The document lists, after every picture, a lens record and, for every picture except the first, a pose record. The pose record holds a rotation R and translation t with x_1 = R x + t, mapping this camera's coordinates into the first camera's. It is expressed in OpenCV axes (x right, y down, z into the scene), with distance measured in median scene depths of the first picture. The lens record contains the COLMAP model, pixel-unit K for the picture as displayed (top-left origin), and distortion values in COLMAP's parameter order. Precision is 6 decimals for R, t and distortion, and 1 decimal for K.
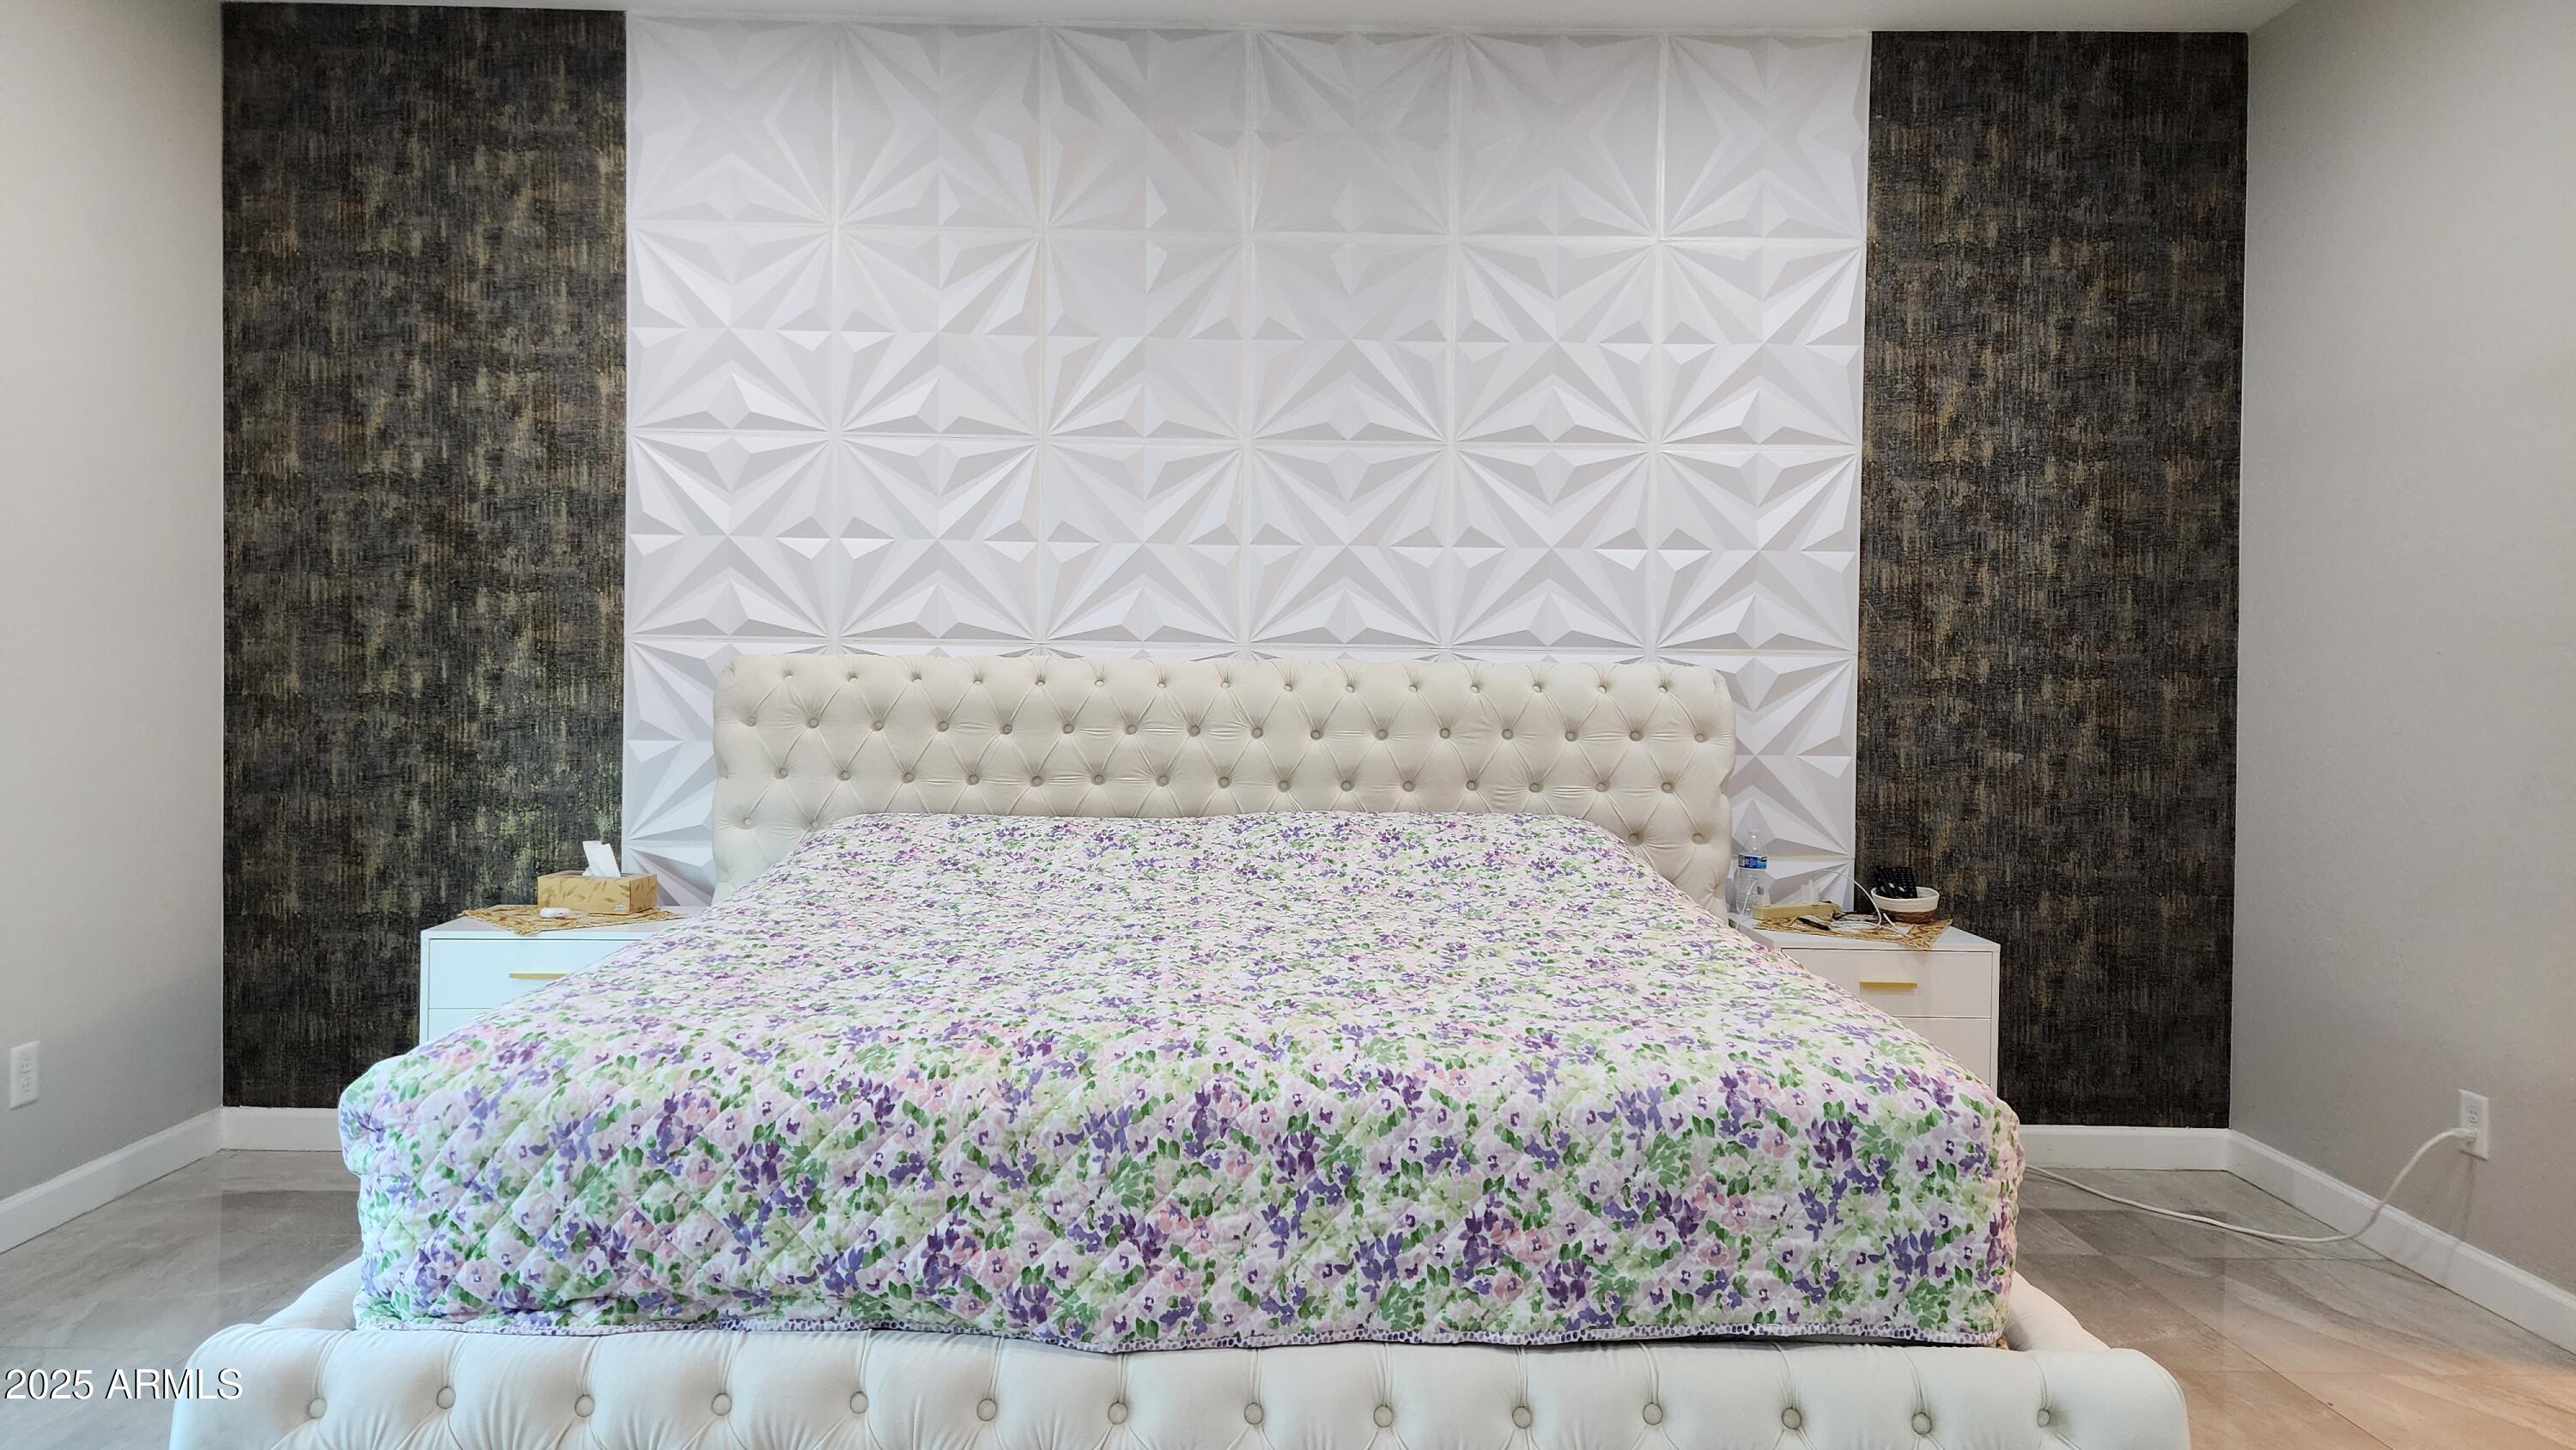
lens RADIAL K [[1754.2, 0, 1284.0], [0, 1754.2, 707.5], [0, 0, 1]] dist [0.051876, -0.063086]
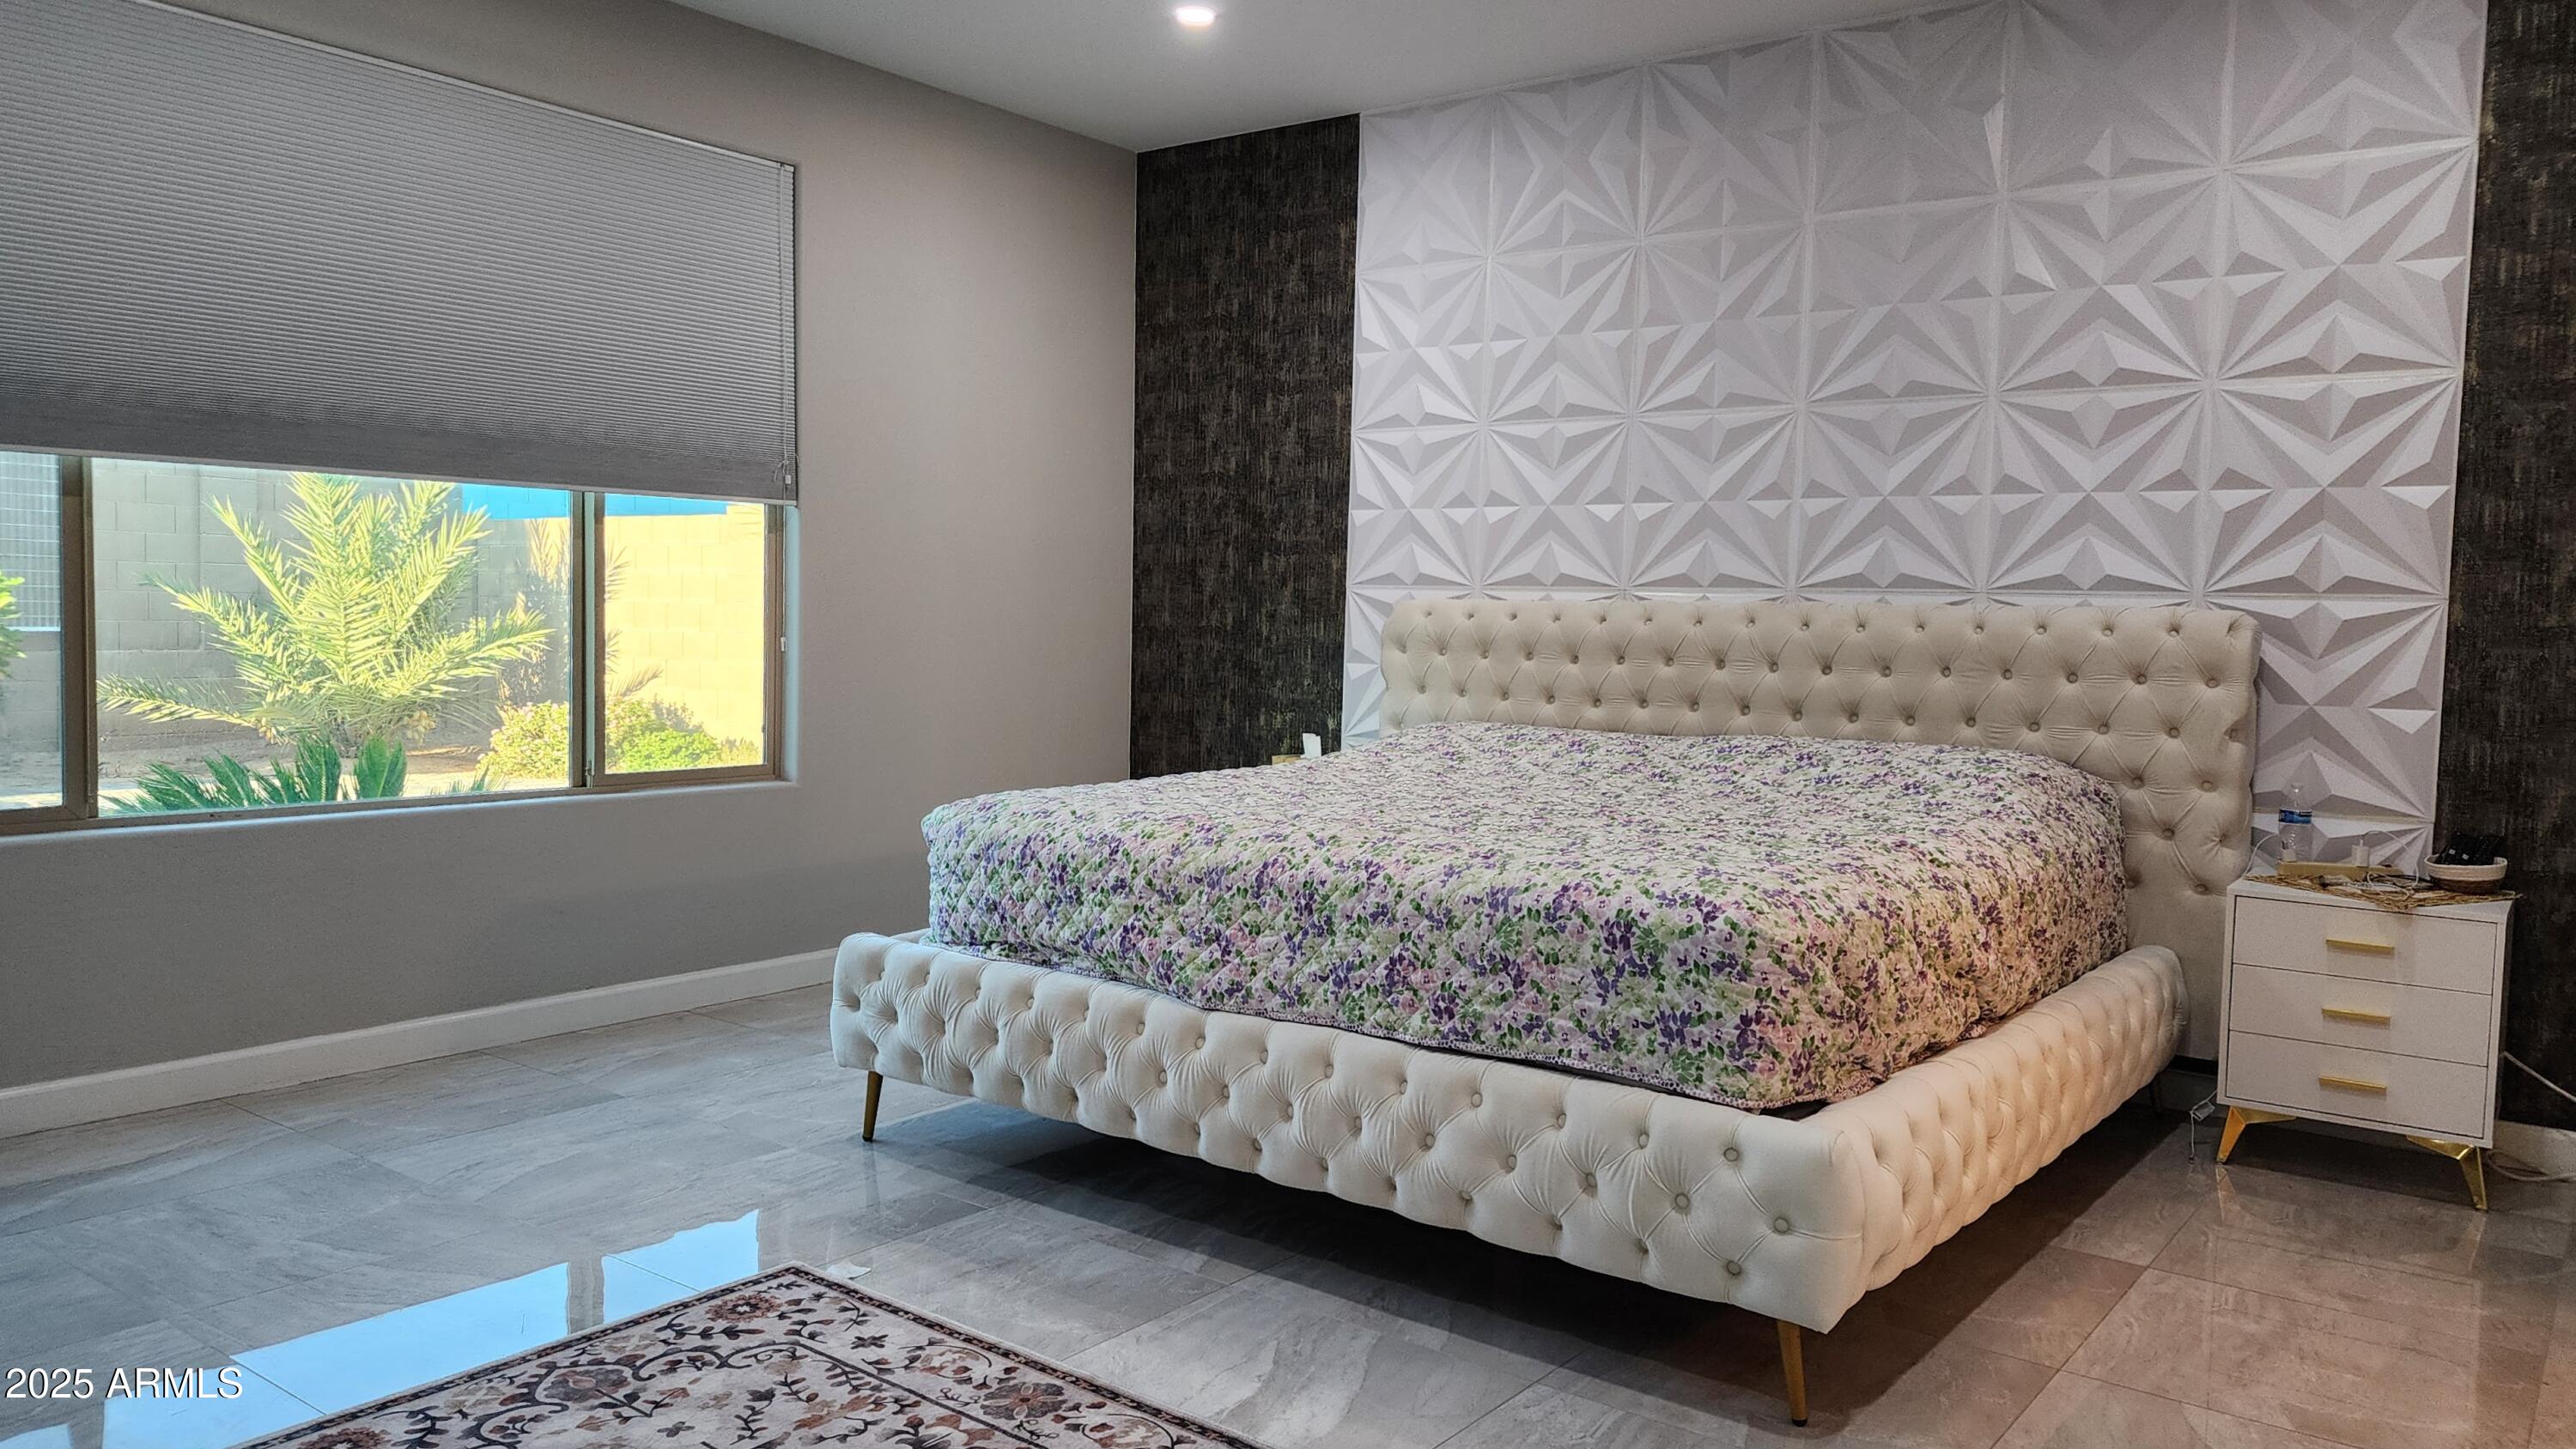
lens RADIAL K [[1803.6, 0, 1226.7], [0, 1803.6, 742.7], [0, 0, 1]] dist [0.095577, -0.122202]
pose [[0.774707, 0.051186, -0.630246, 0.486824], [-0.027681, 0.998508, 0.047068, 0.018690], [0.631715, -0.019018, 0.774968, -0.145938]]
